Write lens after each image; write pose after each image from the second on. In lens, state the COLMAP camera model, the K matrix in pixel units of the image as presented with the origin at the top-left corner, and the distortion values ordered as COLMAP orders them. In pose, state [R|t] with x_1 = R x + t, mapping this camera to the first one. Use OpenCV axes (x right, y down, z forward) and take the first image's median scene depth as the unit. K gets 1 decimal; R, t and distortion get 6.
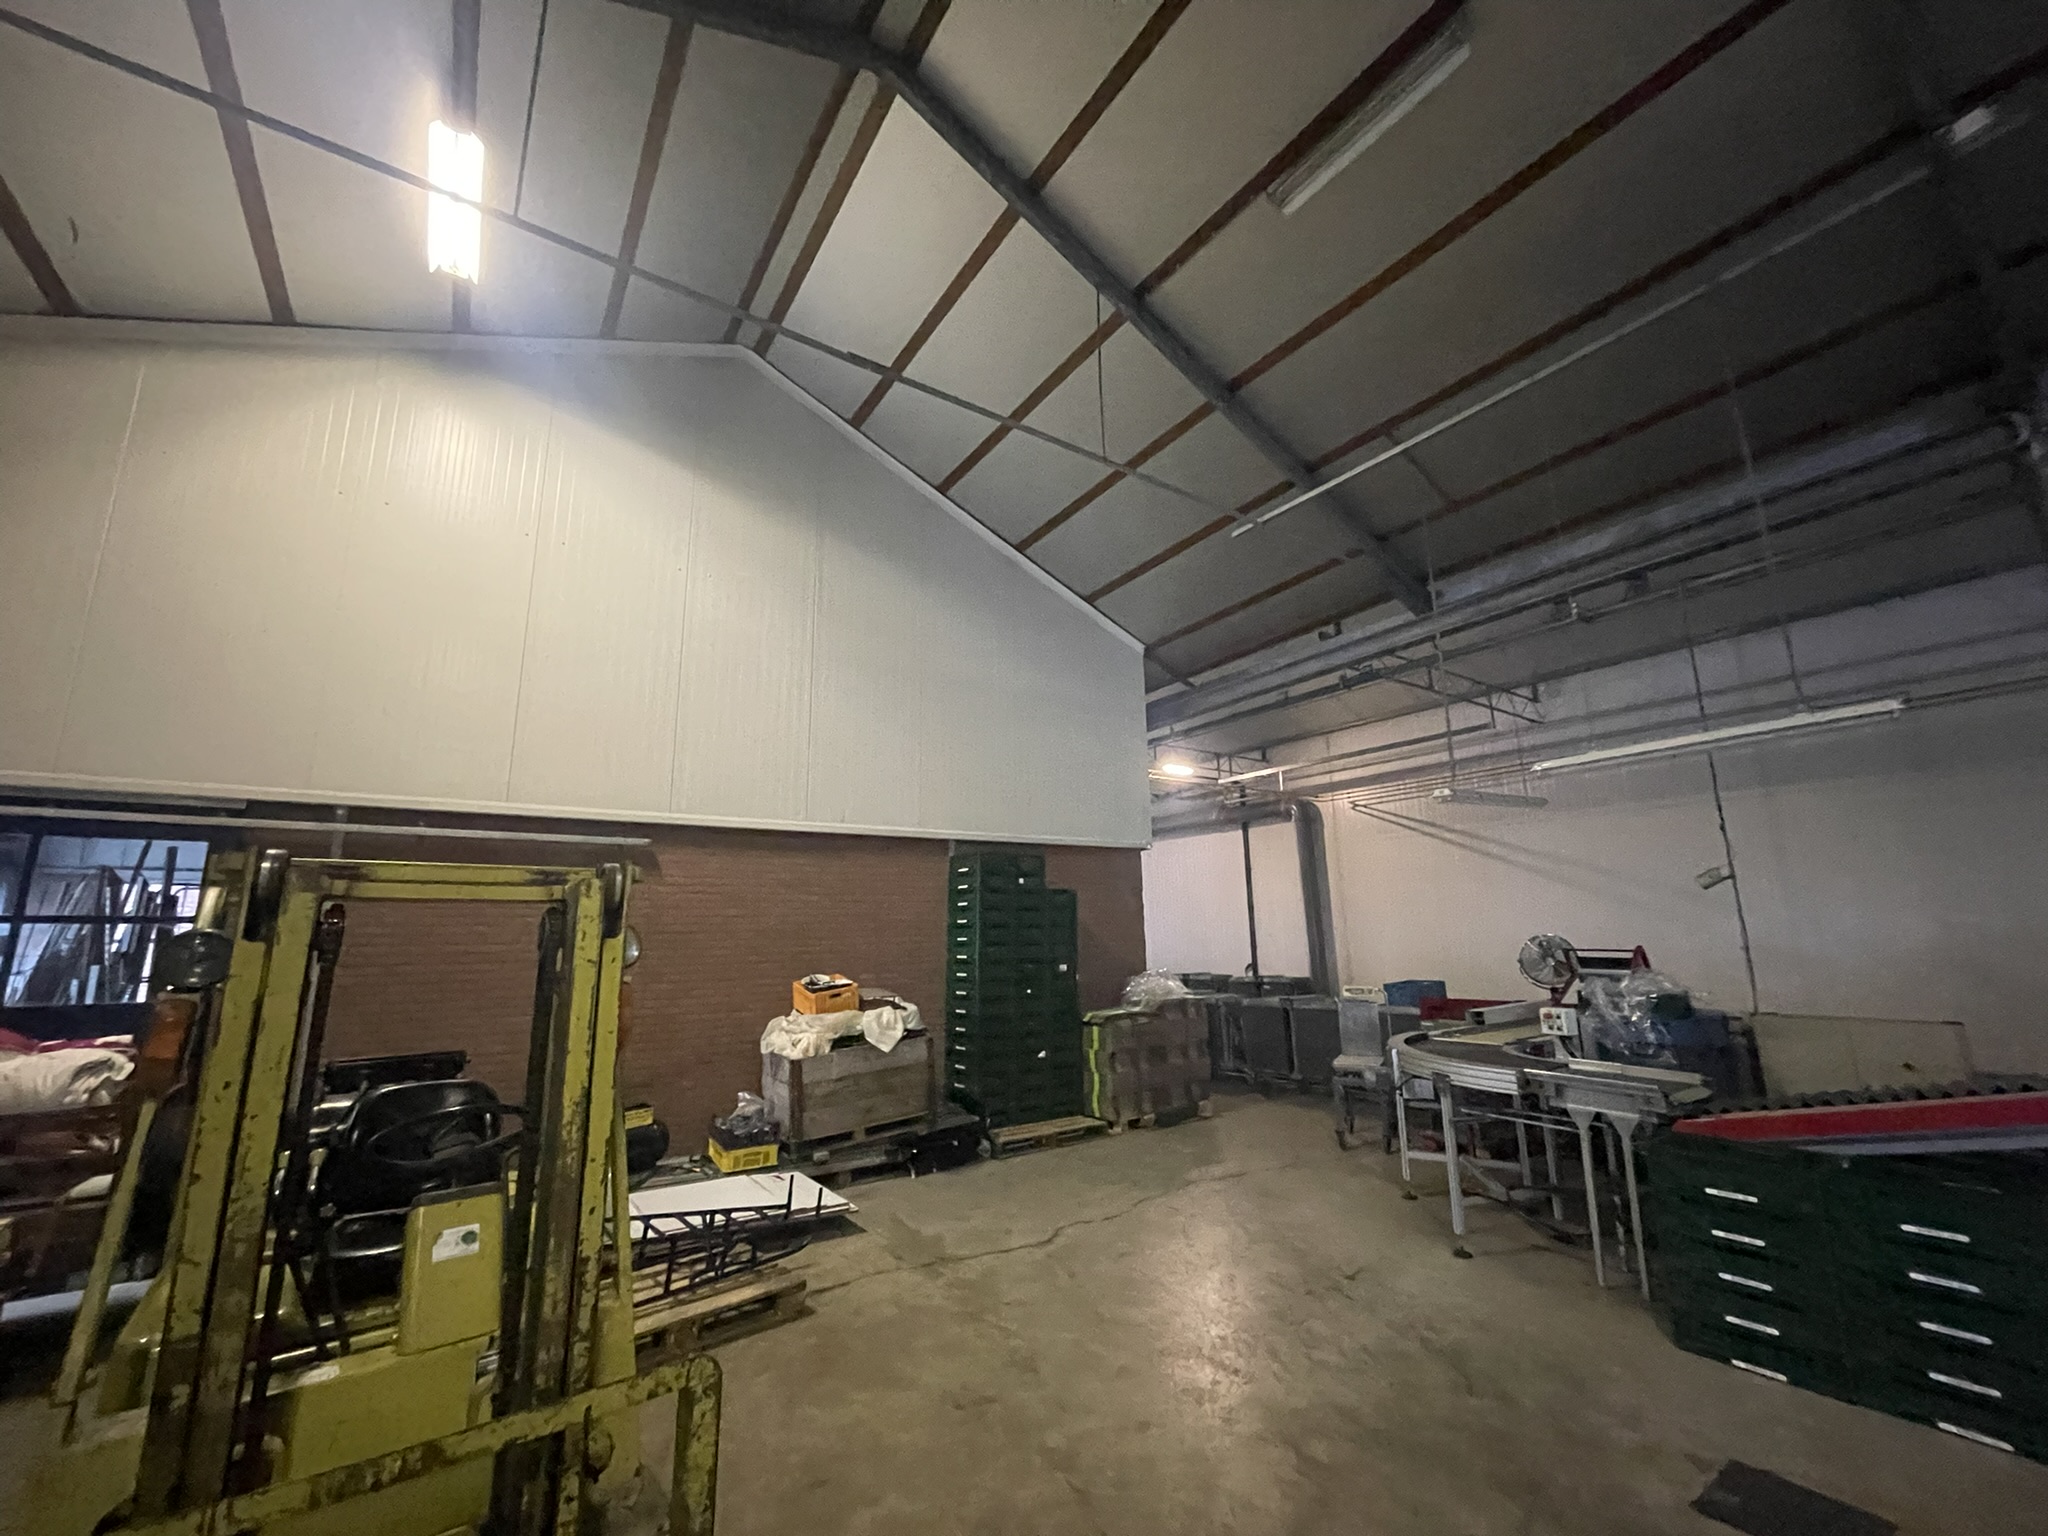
lens RADIAL K [[826.2, 0, 1036.3], [0, 826.2, 769.4], [0, 0, 1]] dist [-0.001549, 0.000386]
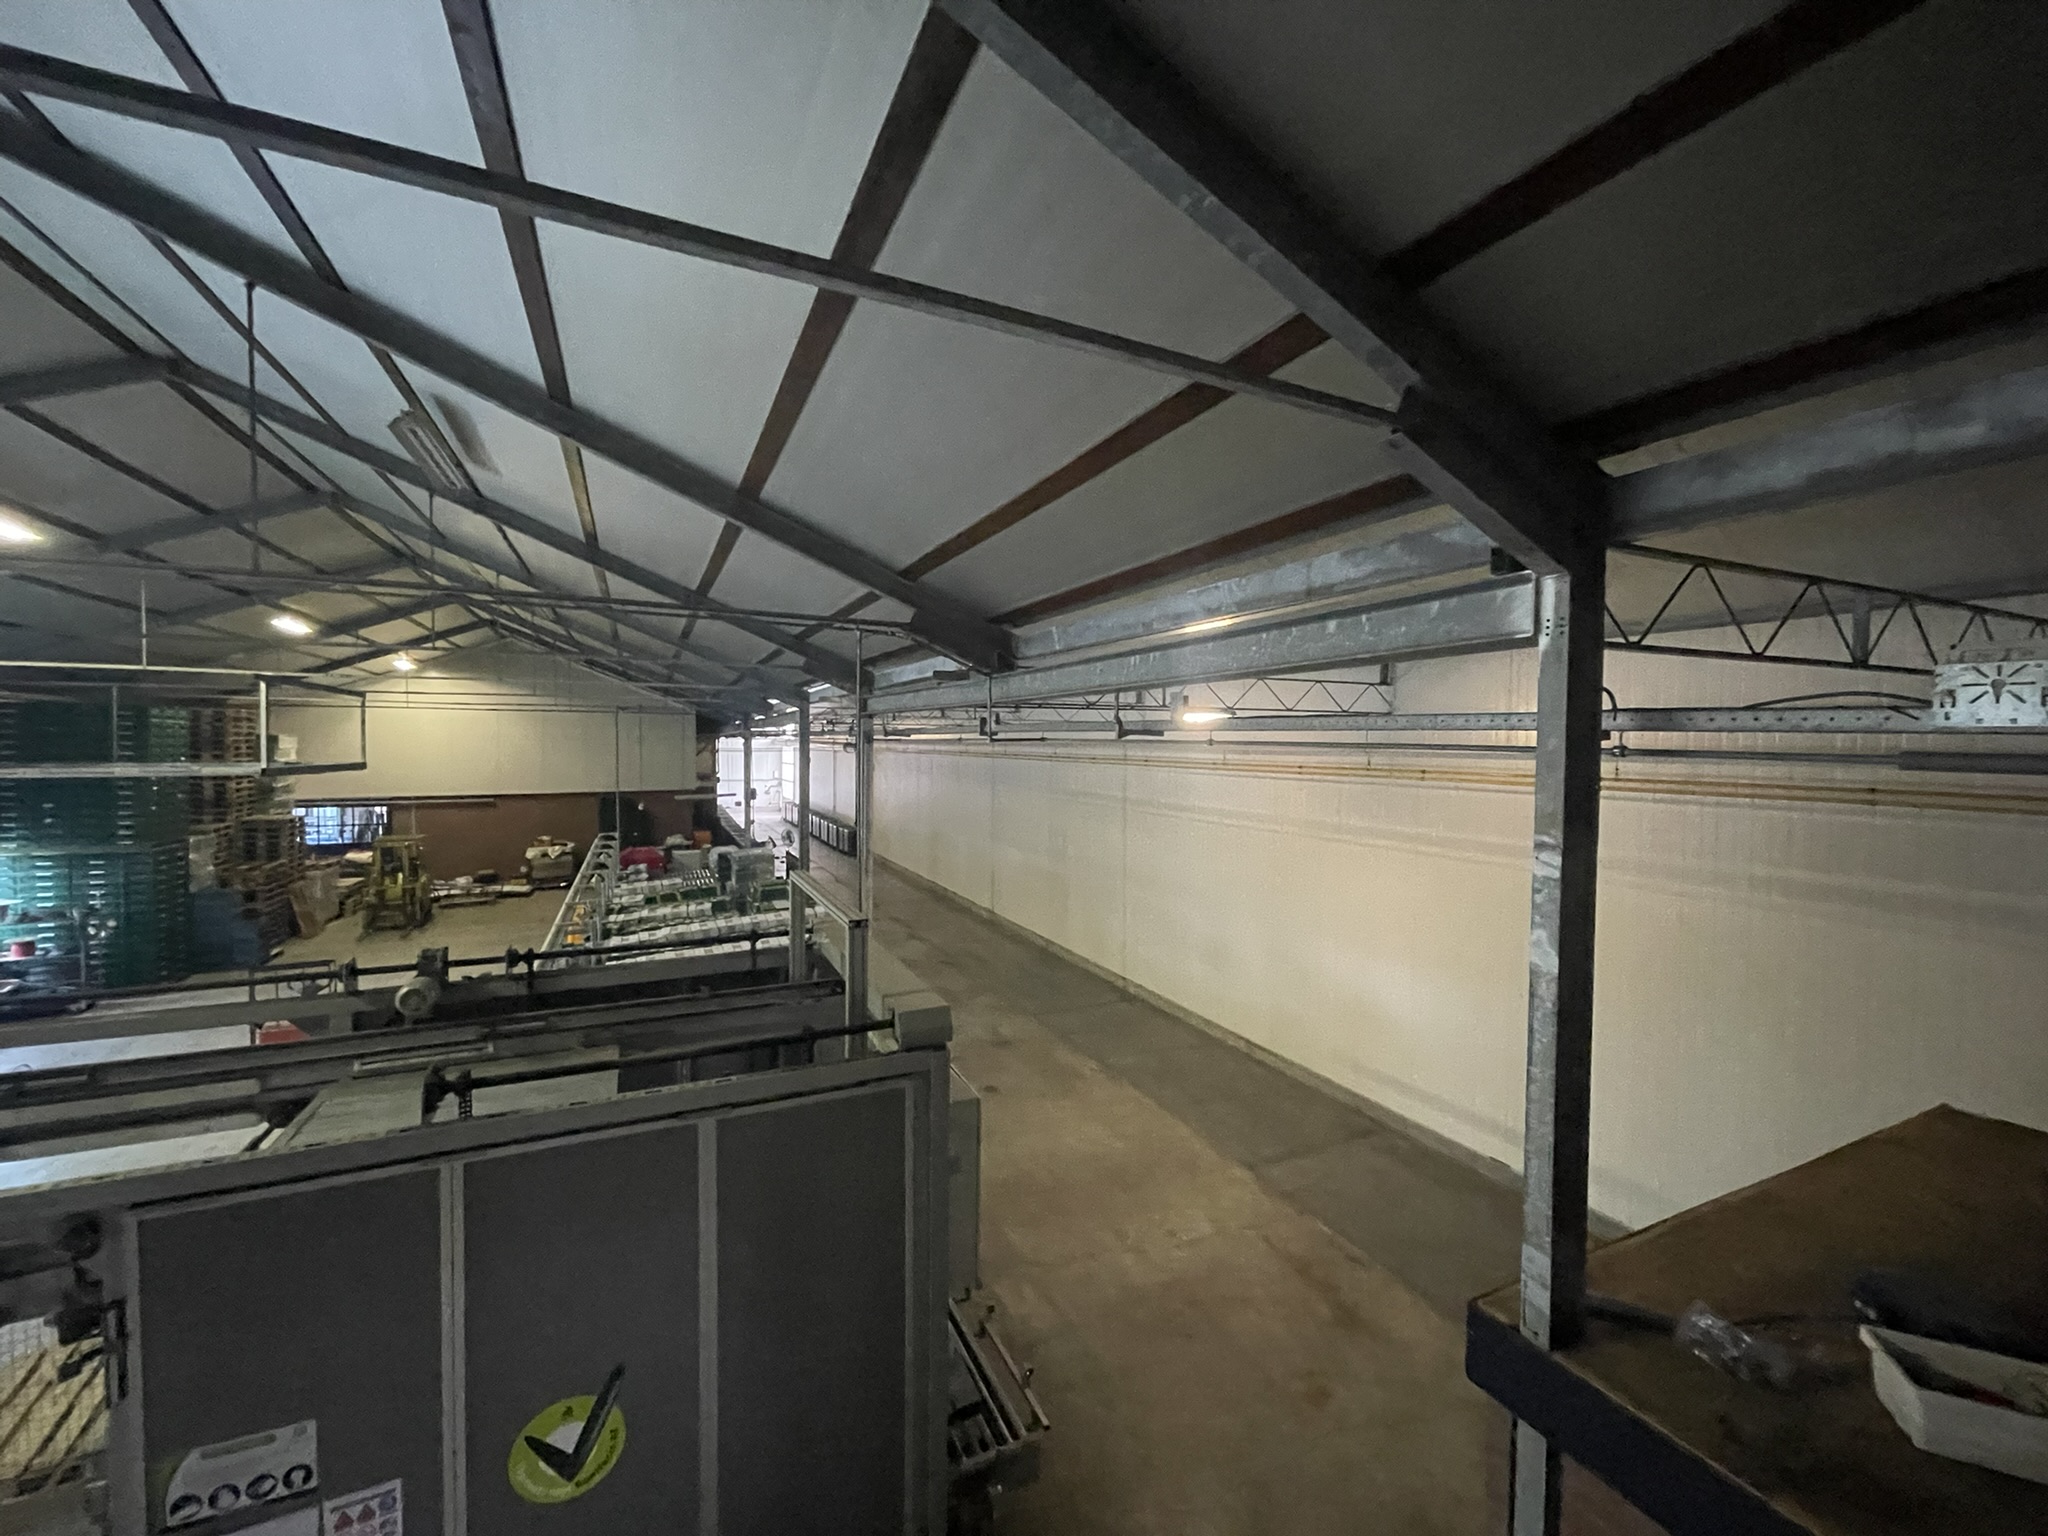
lens RADIAL K [[826.2, 0, 1036.3], [0, 826.2, 769.4], [0, 0, 1]] dist [-0.001549, 0.000386]
pose [[0.985100, 0.021246, -0.170664, 2.588697], [0.019101, 0.972683, 0.231349, -0.868653], [0.170917, -0.231162, 0.957785, -2.110070]]
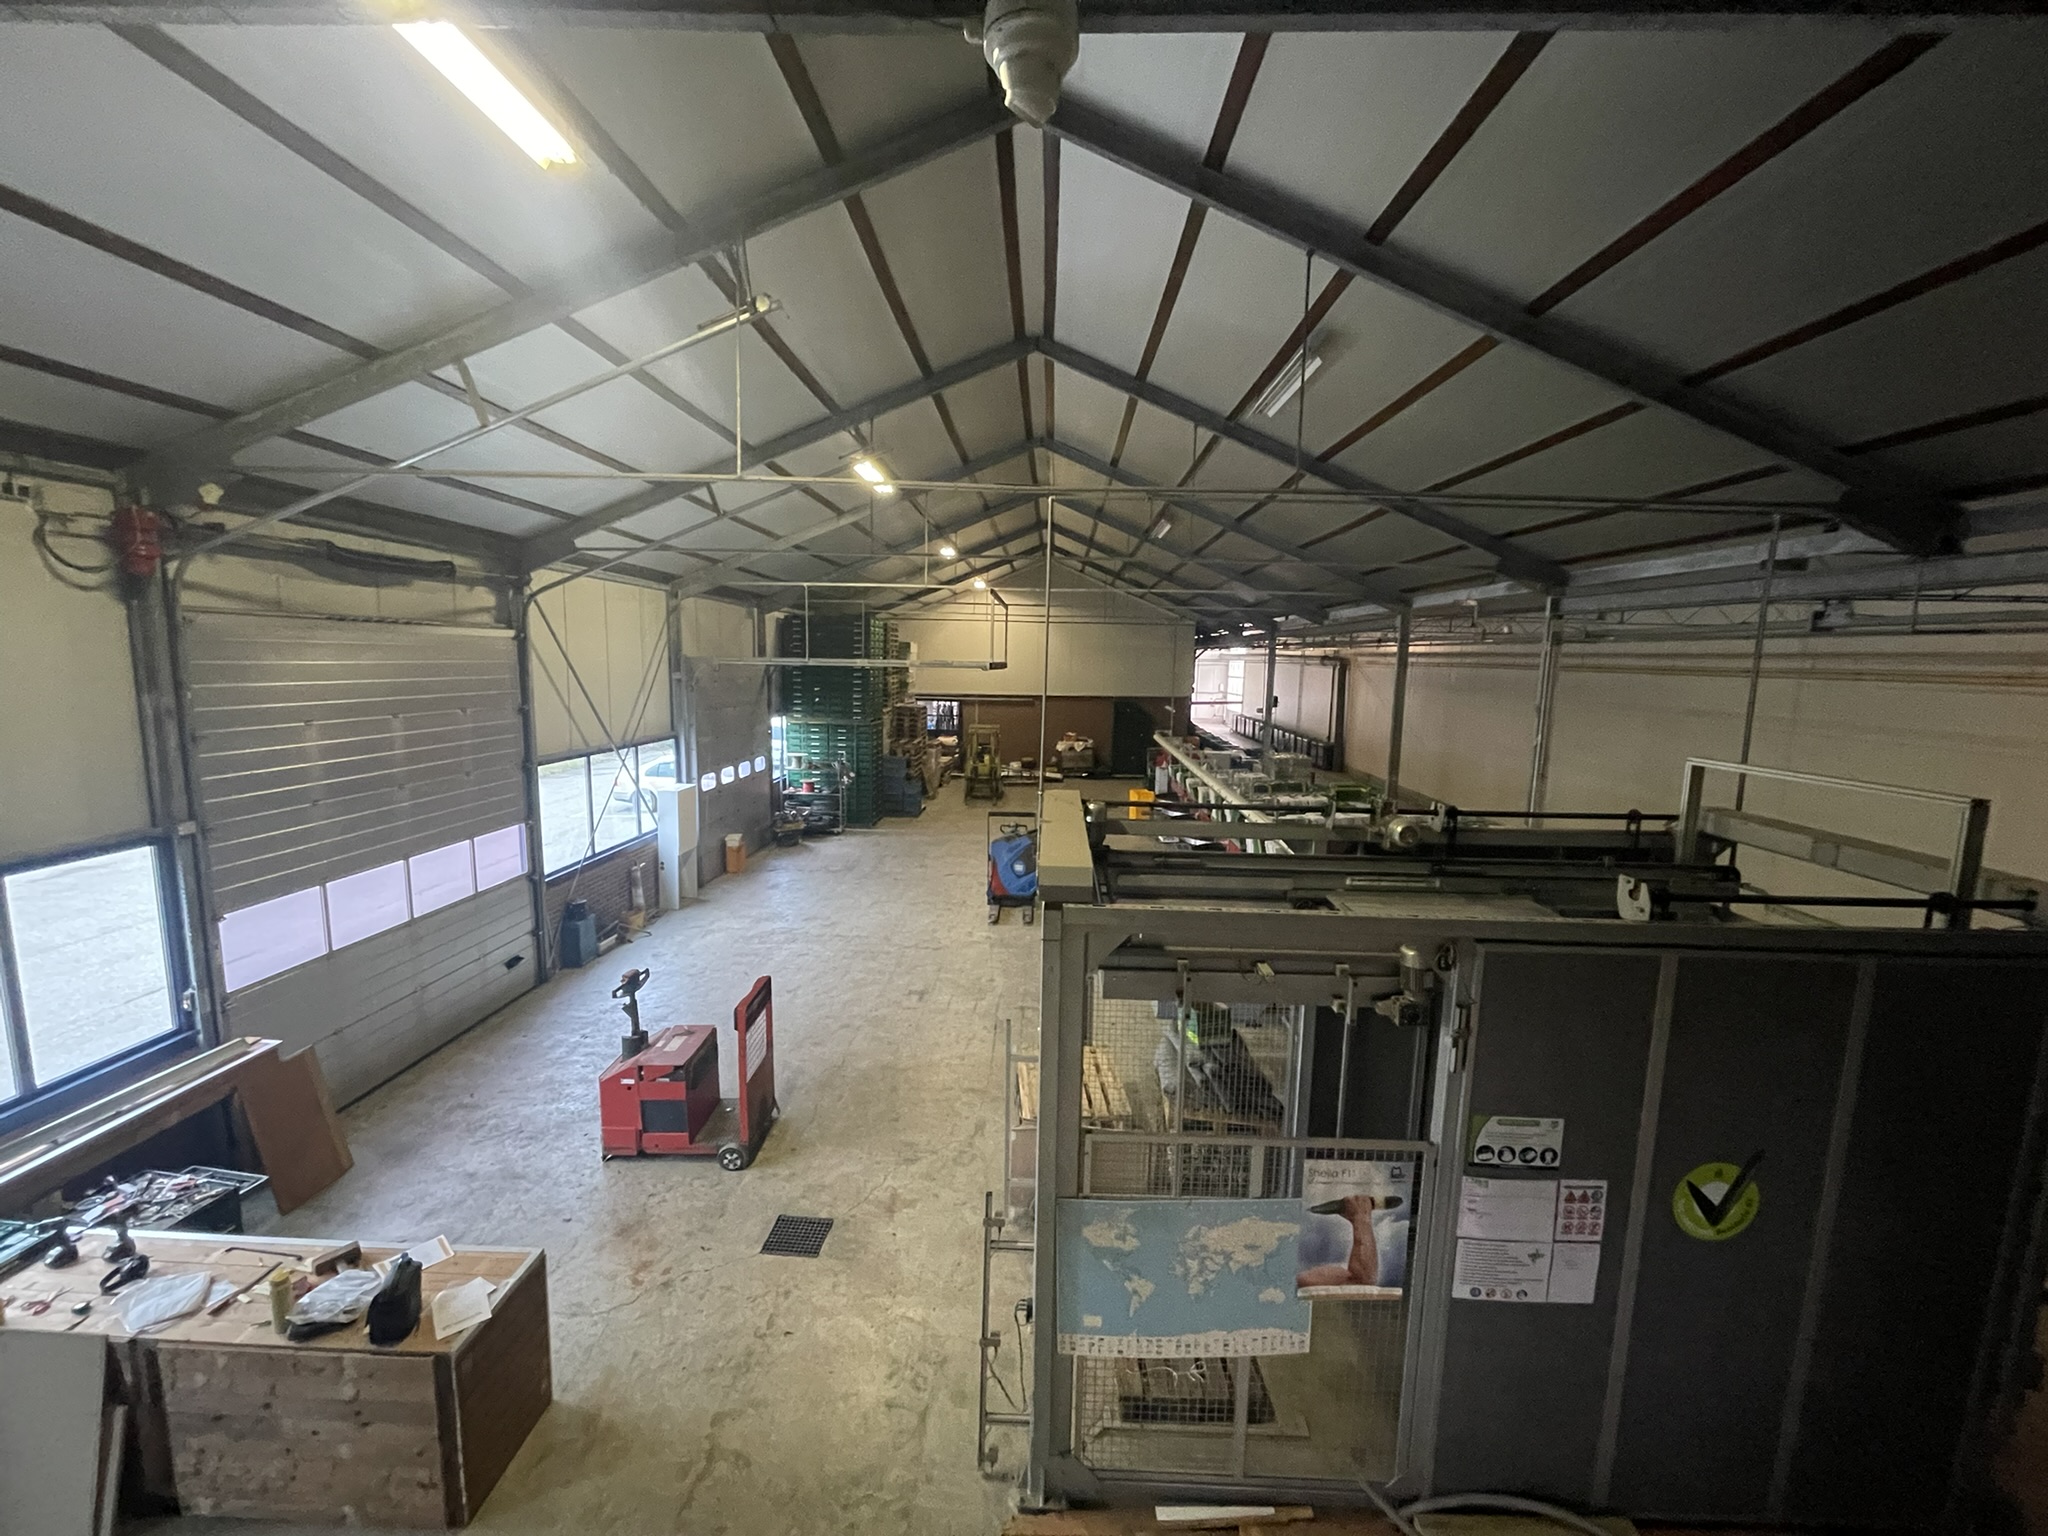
lens RADIAL K [[826.2, 0, 1036.3], [0, 826.2, 769.4], [0, 0, 1]] dist [-0.001549, 0.000386]
pose [[0.801975, 0.107077, -0.587683, 2.184475], [0.093194, 0.949330, 0.300146, -0.888281], [0.590043, -0.295478, 0.751360, -2.411145]]
